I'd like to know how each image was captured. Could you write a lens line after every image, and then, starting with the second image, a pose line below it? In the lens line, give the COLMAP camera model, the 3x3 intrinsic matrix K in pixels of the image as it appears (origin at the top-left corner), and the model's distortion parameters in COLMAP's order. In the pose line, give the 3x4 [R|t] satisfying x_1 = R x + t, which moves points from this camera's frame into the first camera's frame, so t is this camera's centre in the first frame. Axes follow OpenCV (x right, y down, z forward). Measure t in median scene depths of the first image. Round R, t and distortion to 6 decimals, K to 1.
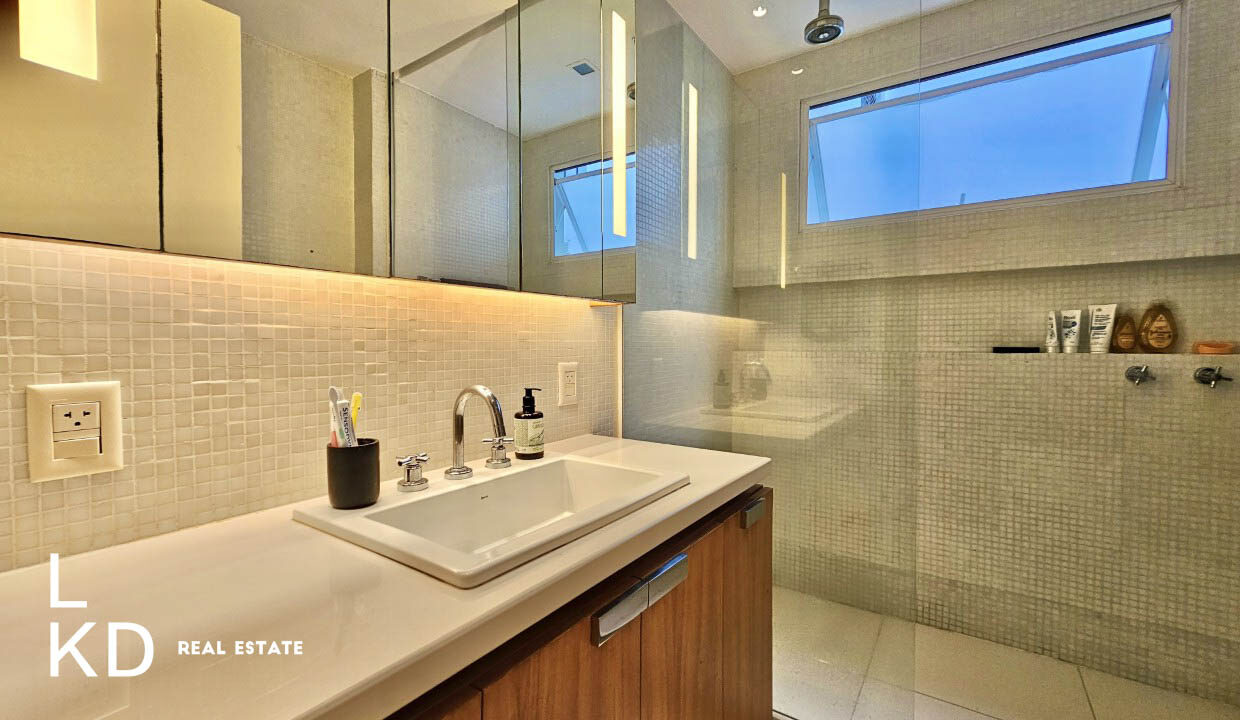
lens RADIAL K [[509.3, 0, 620.0], [0, 509.3, 360.0], [0, 0, 1]] dist [0.000181, 0.000002]
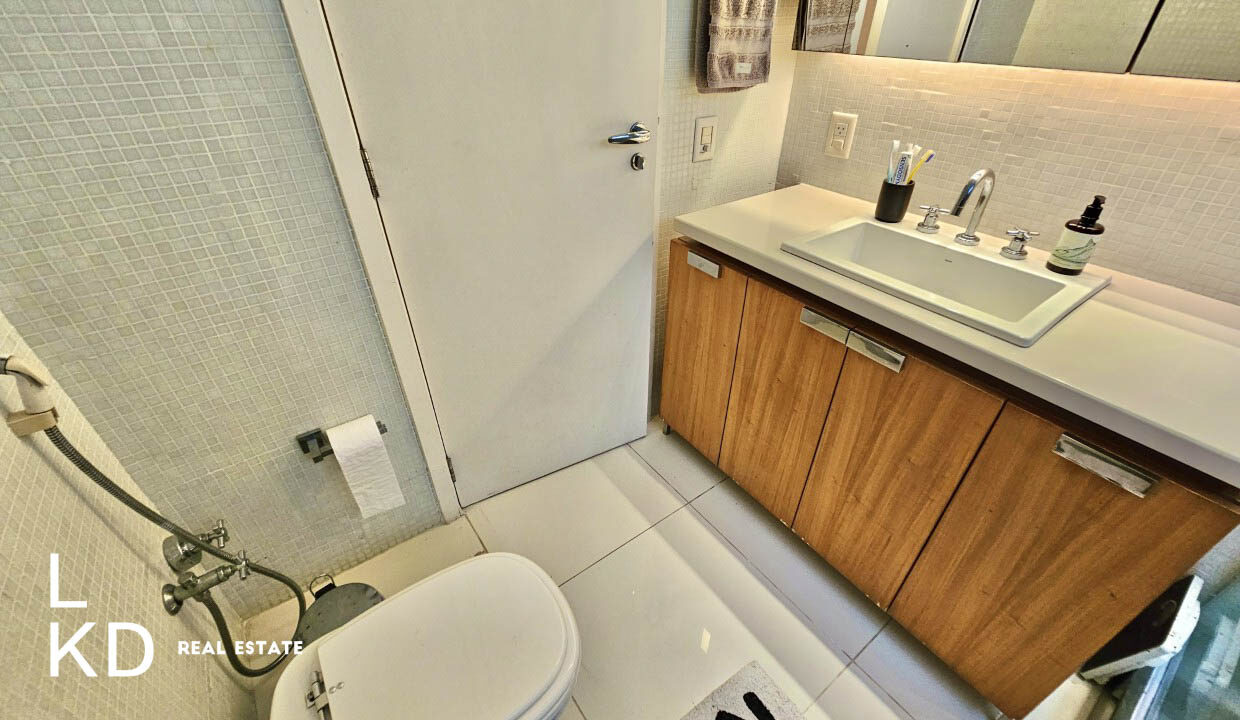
lens RADIAL K [[509.3, 0, 620.0], [0, 509.3, 360.0], [0, 0, 1]] dist [0.000181, 0.000002]
pose [[-0.332130, 0.543895, -0.770628, 1.289120], [-0.027888, 0.810987, 0.584399, -0.289009], [0.942821, 0.215588, -0.254185, 0.692589]]
